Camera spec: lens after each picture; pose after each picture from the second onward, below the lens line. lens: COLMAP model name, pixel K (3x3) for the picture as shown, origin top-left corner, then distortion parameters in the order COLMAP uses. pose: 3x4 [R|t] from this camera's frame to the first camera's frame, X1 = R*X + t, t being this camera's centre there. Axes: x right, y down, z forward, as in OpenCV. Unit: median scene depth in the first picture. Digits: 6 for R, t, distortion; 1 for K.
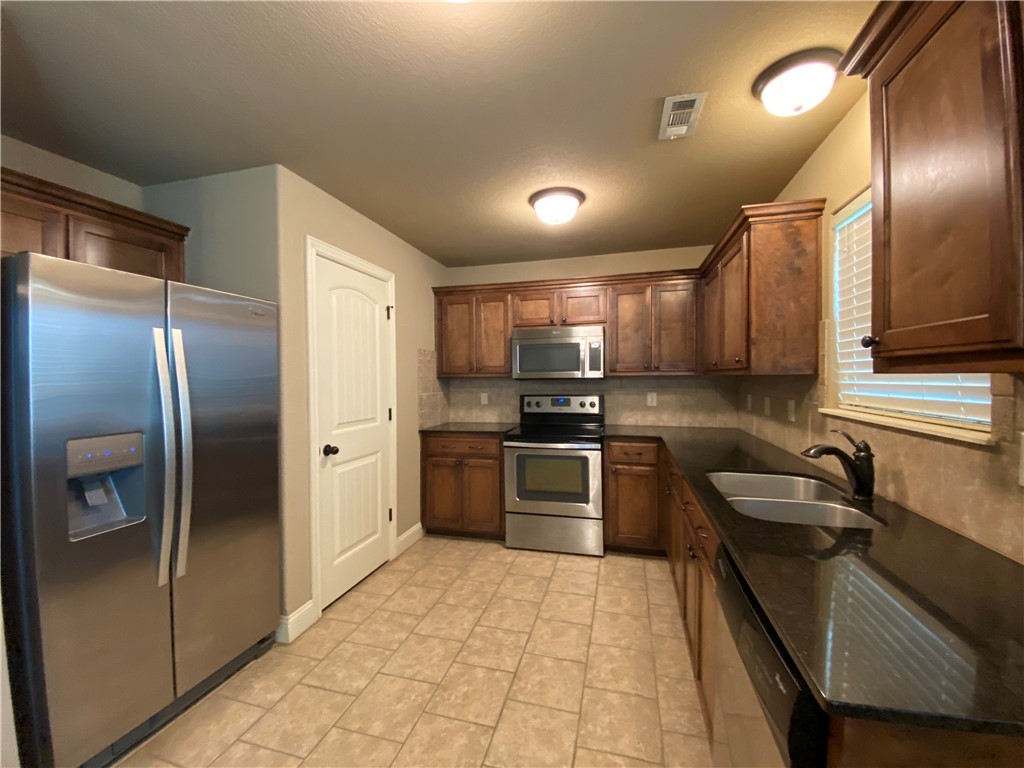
lens RADIAL K [[412.2, 0, 512.0], [0, 412.2, 384.0], [0, 0, 1]] dist [0.054964, -0.046279]
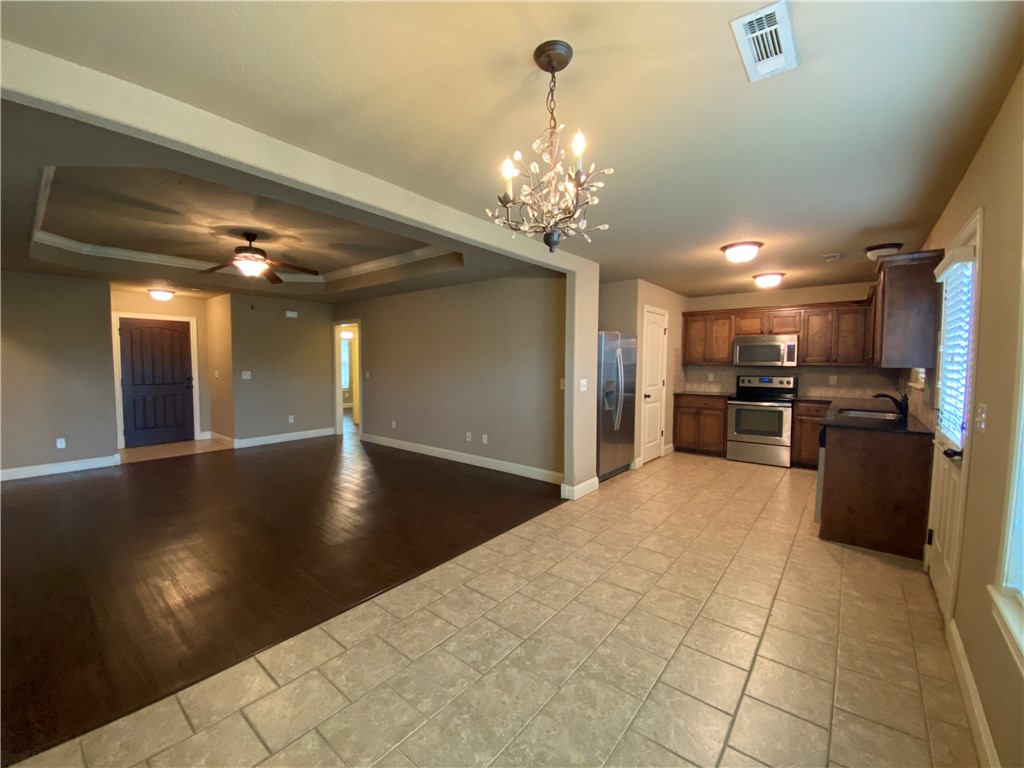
lens RADIAL K [[413.1, 0, 512.0], [0, 413.1, 384.0], [0, 0, 1]] dist [0.024527, -0.021459]
pose [[0.910817, 0.034469, -0.411368, -0.125746], [-0.018650, 0.998926, 0.042406, 0.007364], [0.412388, -0.030952, 0.910482, -0.961210]]
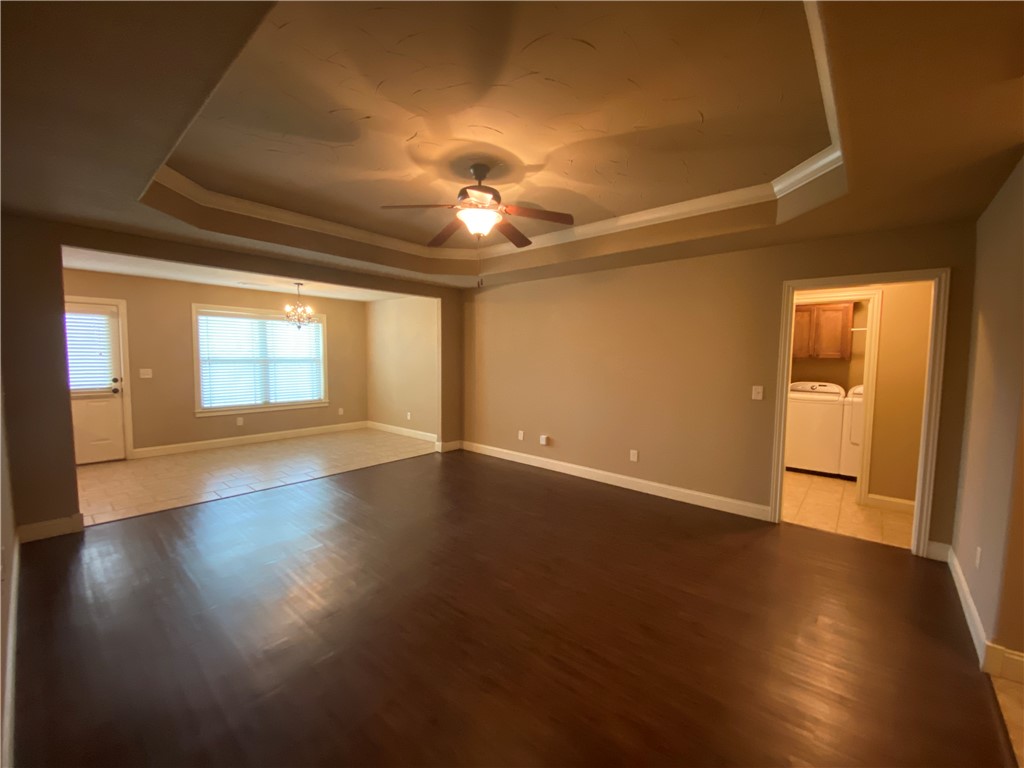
lens RADIAL K [[412.2, 0, 512.0], [0, 412.2, 384.0], [0, 0, 1]] dist [0.054964, -0.046279]
pose [[-0.897514, -0.031636, 0.439850, -1.797871], [0.003579, 0.996868, 0.079002, -0.022319], [-0.440972, 0.072480, -0.894589, 0.591372]]
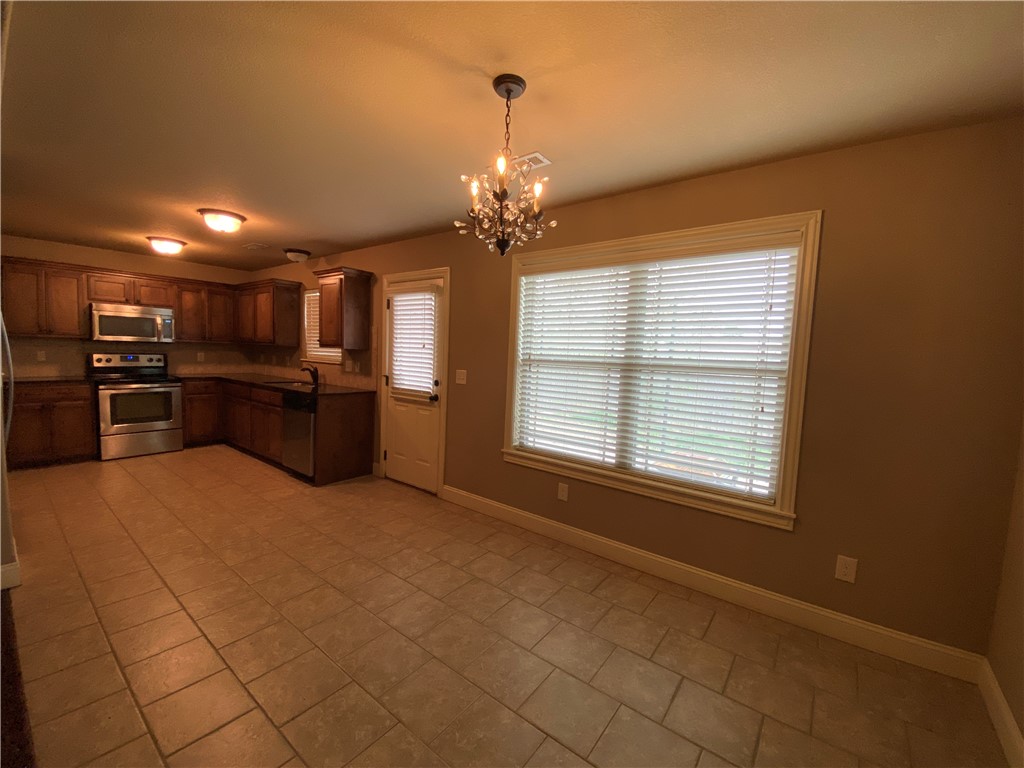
lens RADIAL K [[412.2, 0, 512.0], [0, 412.2, 384.0], [0, 0, 1]] dist [0.054964, -0.046279]
pose [[0.388390, -0.044142, 0.920437, -0.714486], [-0.026359, 0.997911, 0.058980, 0.013502], [-0.921118, -0.047169, 0.386415, -0.768543]]
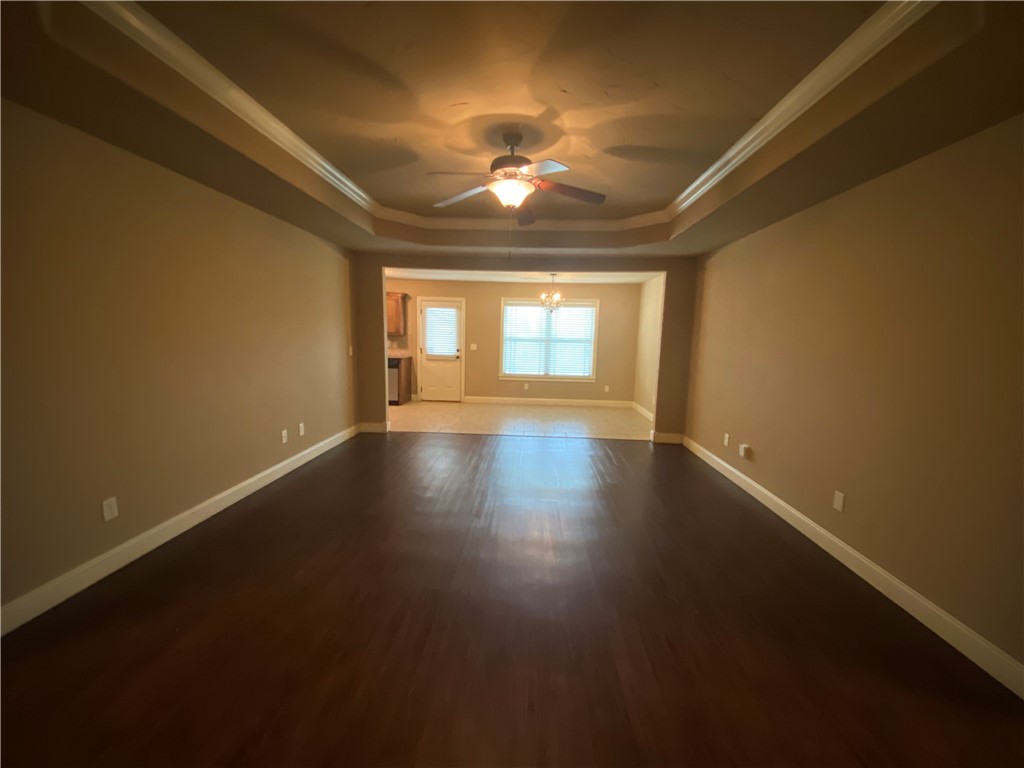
lens RADIAL K [[412.2, 0, 512.0], [0, 412.2, 384.0], [0, 0, 1]] dist [0.054964, -0.046279]
pose [[-0.209124, -0.113990, 0.971223, -2.195677], [-0.006468, 0.993322, 0.115191, -0.002694], [-0.977868, 0.017808, -0.208465, 0.042525]]
